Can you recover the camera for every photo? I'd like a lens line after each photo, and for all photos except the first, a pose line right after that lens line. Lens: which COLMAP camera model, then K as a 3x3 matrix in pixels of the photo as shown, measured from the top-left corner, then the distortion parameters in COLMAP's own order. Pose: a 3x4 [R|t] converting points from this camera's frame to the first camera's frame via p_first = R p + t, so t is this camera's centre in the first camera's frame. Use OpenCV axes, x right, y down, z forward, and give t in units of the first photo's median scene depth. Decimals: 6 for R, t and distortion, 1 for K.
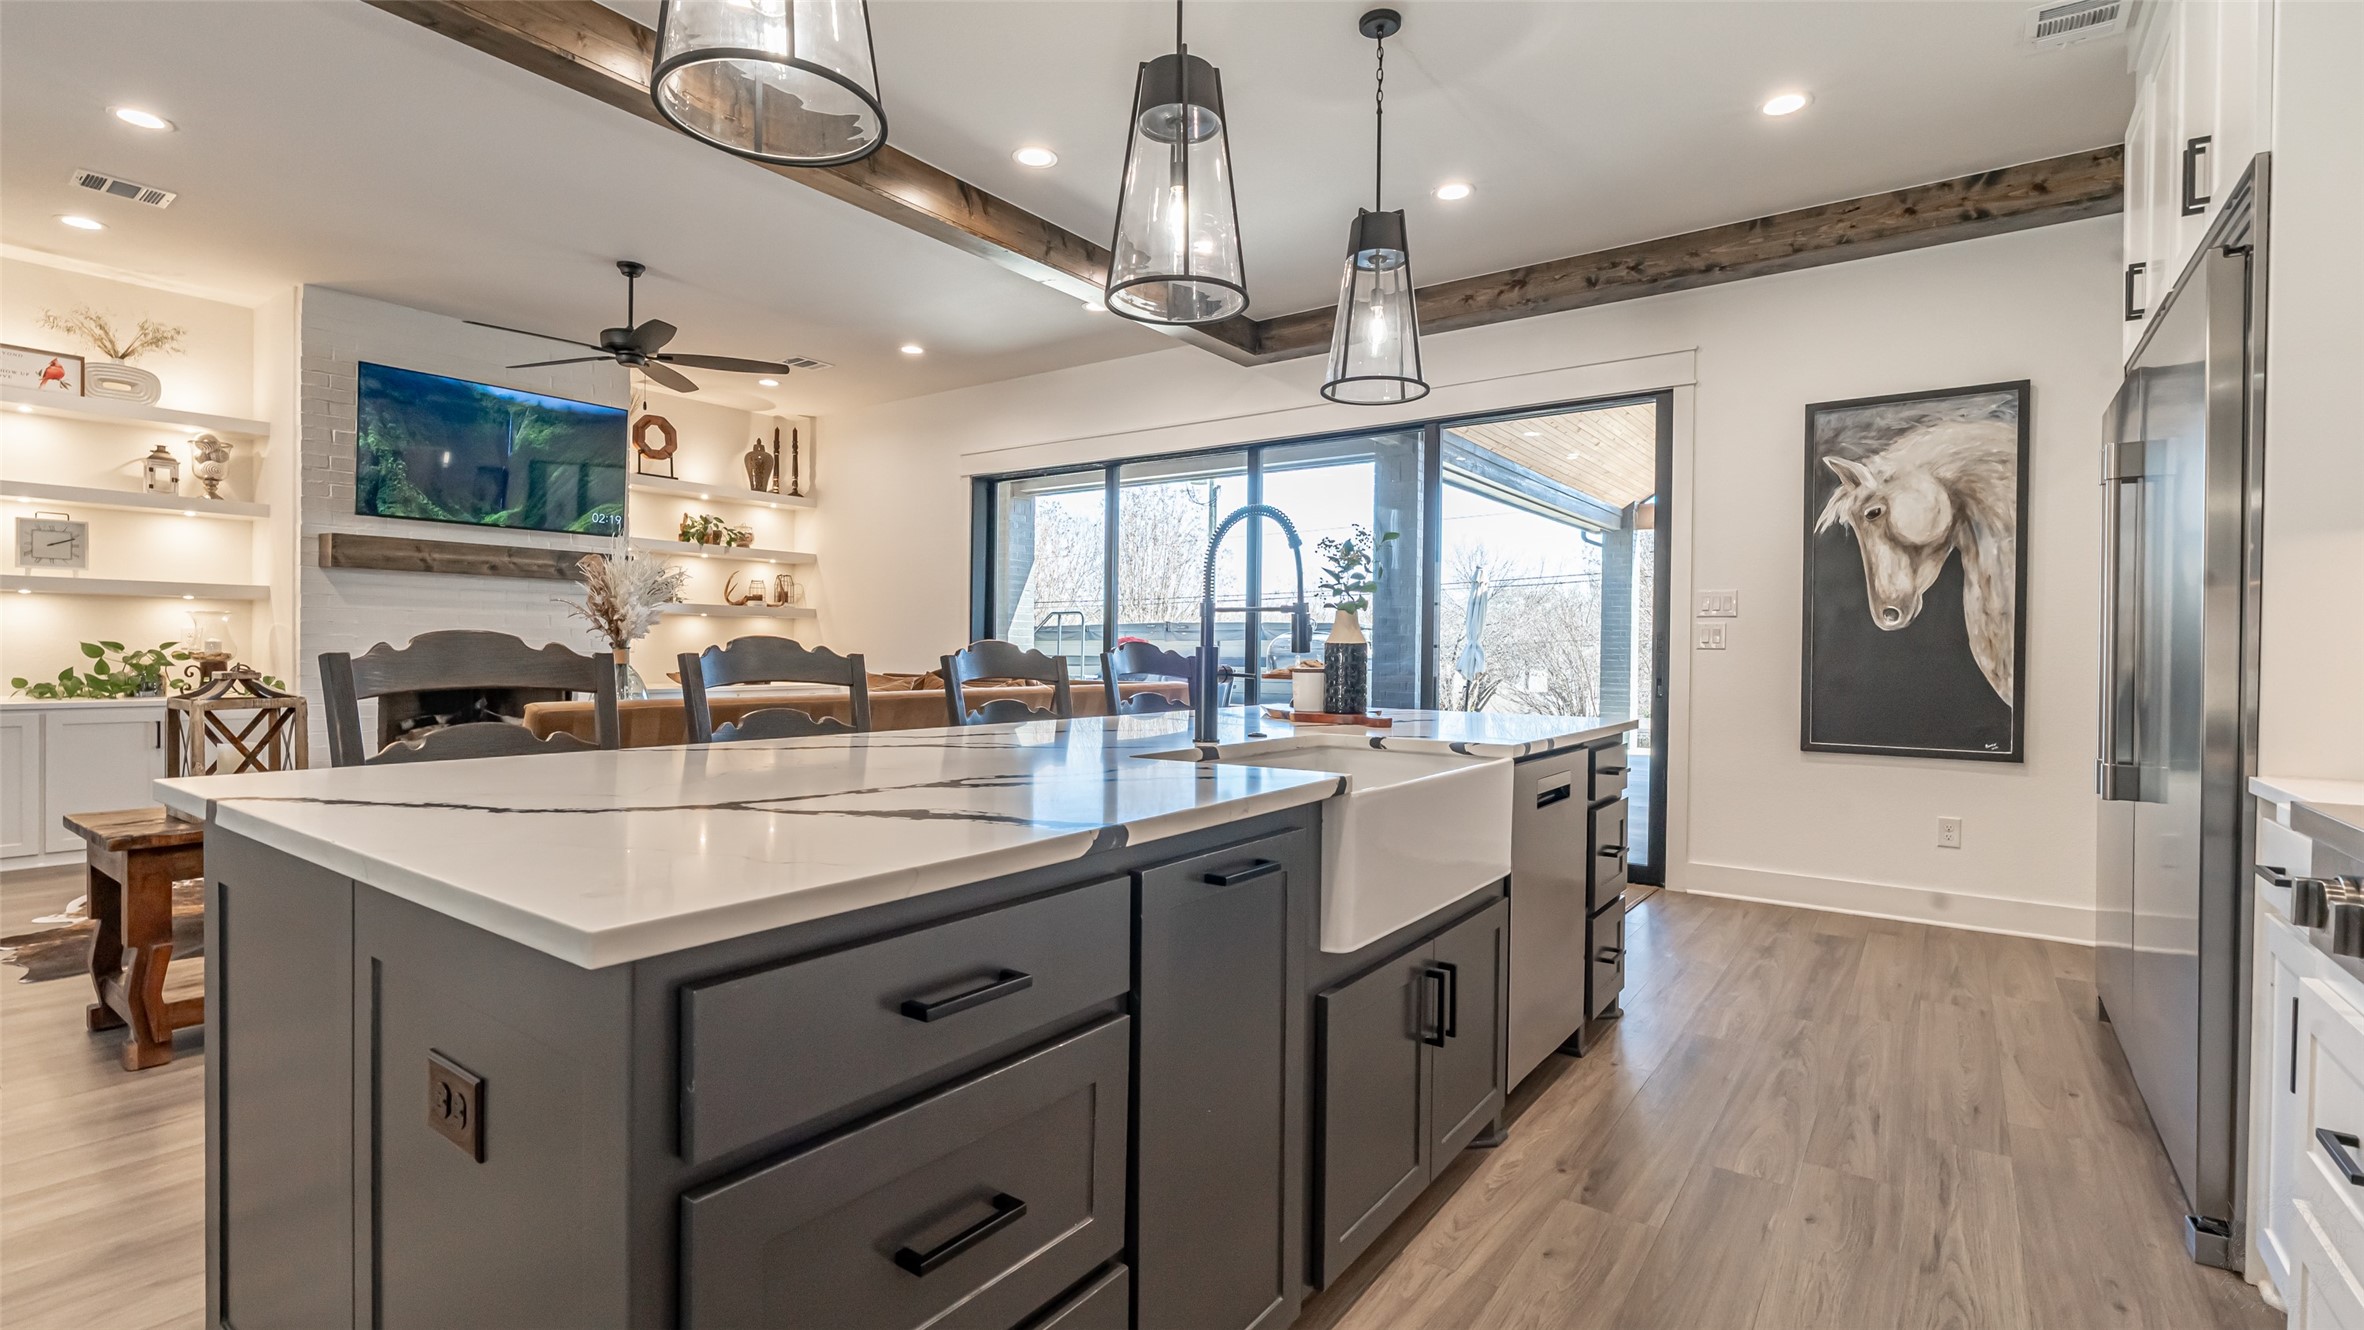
lens RADIAL K [[1072.2, 0, 1182.0], [0, 1072.2, 665.0], [0, 0, 1]] dist [-0.001268, 0.000452]
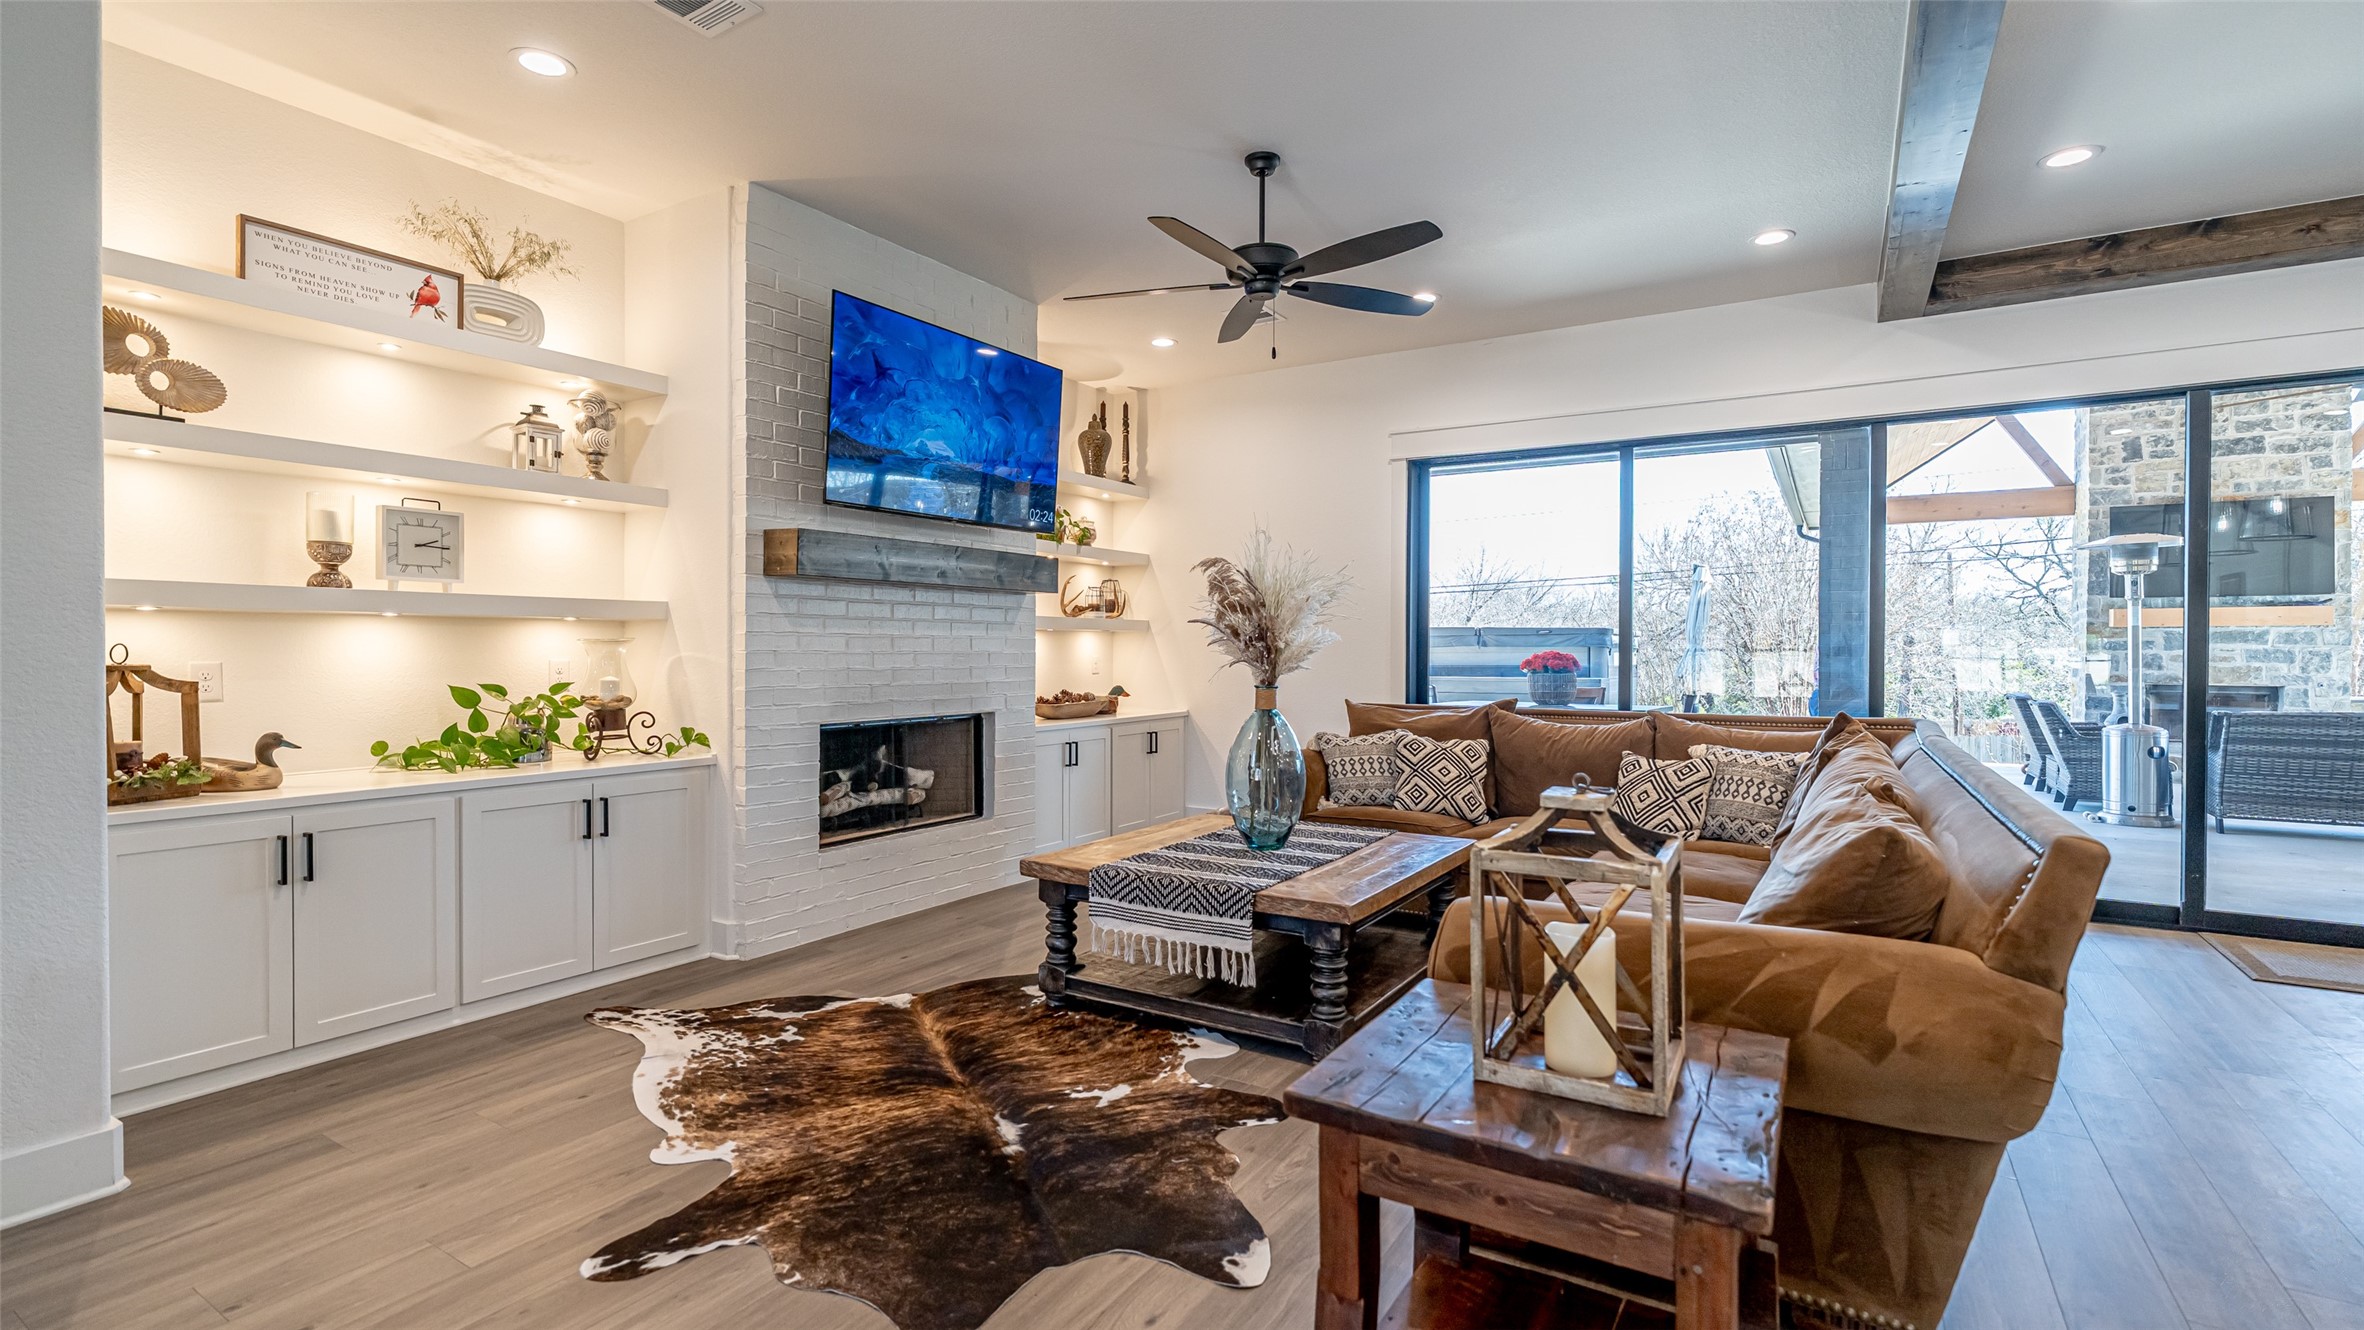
lens RADIAL K [[1085.9, 0, 1185.7], [0, 1085.9, 657.9], [0, 0, 1]] dist [0.000384, 0.000129]
pose [[0.996848, -0.010745, 0.078600, -0.583802], [0.011185, 0.999924, -0.005150, -0.029274], [-0.078539, 0.006013, 0.996893, 0.250559]]
